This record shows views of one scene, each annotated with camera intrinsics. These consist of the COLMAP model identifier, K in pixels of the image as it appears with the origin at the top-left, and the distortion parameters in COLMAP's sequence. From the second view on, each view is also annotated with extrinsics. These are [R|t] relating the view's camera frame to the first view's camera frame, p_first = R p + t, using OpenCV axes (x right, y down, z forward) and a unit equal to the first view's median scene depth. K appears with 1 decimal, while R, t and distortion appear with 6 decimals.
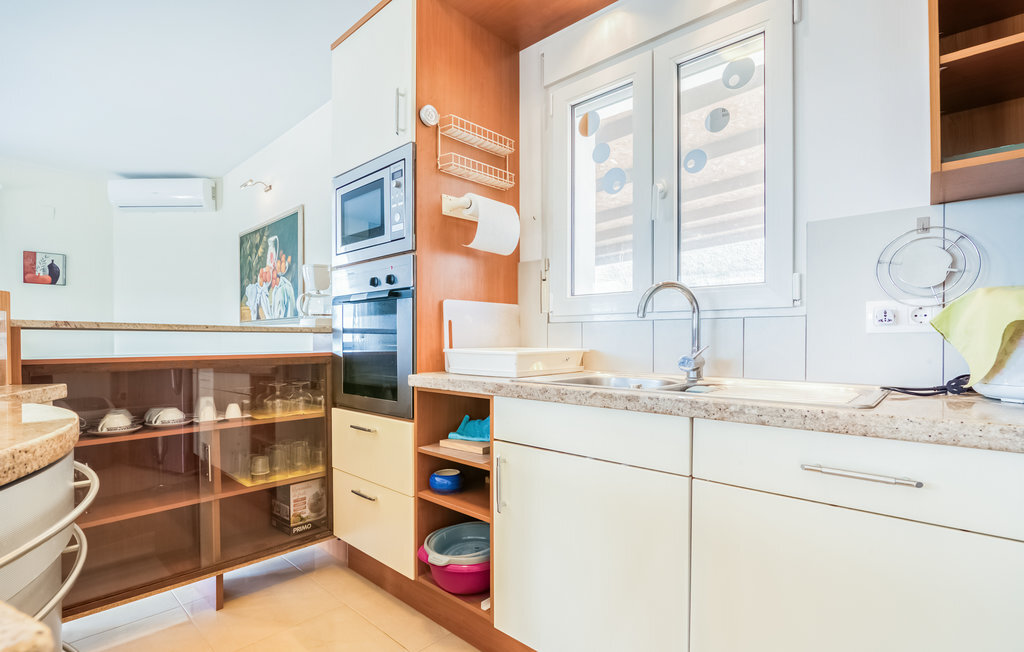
lens RADIAL K [[473.0, 0, 491.8], [0, 473.0, 337.0], [0, 0, 1]] dist [-0.022940, -0.000614]
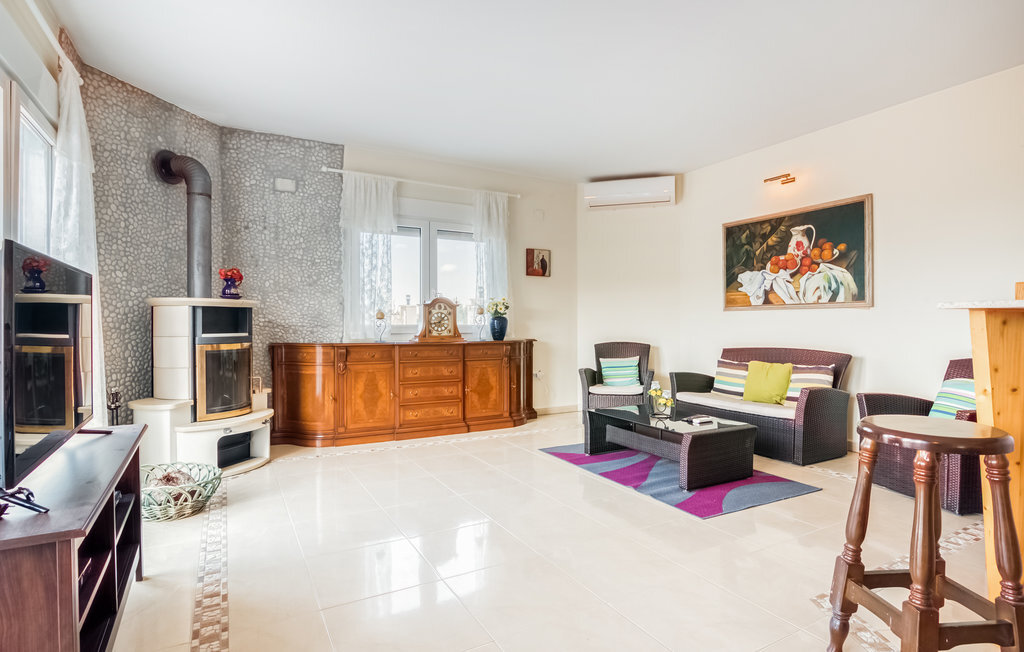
lens RADIAL K [[473.0, 0, 517.0], [0, 473.0, 329.5], [0, 0, 1]] dist [-0.022940, -0.000614]
pose [[0.958255, 0.003229, -0.285897, -1.643555], [0.002809, 0.999782, 0.020706, -0.004393], [0.285901, -0.020645, 0.958037, -0.446887]]
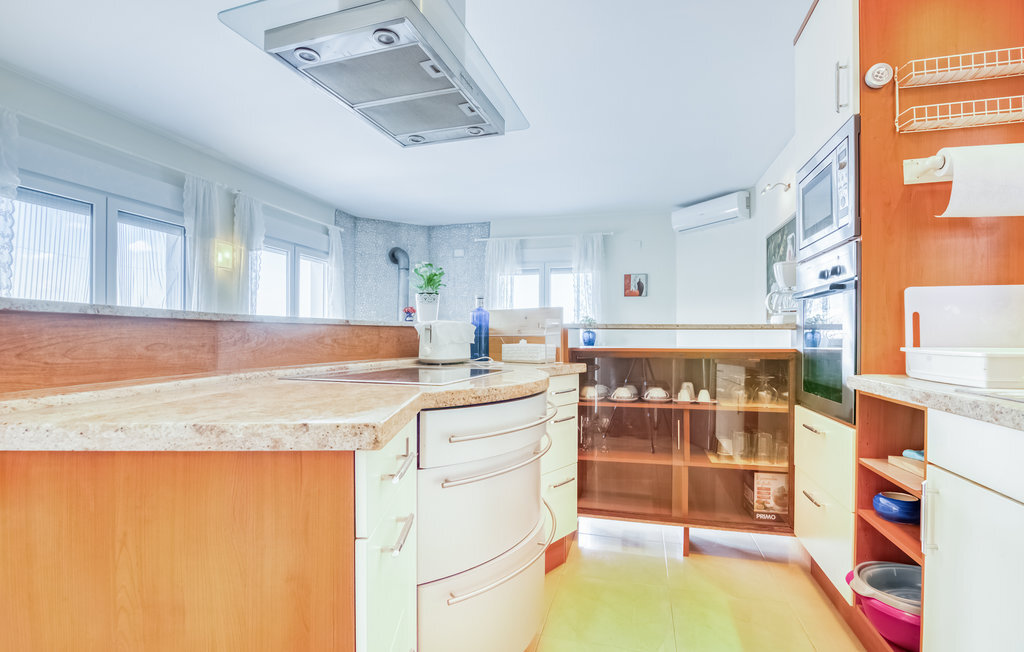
lens RADIAL K [[473.0, 0, 527.4], [0, 473.0, 329.2], [0, 0, 1]] dist [-0.022940, -0.000614]
pose [[0.494818, -0.010031, -0.868939, 0.270121], [0.001000, 0.999939, -0.010974, 0.001483], [0.868996, 0.004561, 0.494798, 0.024641]]
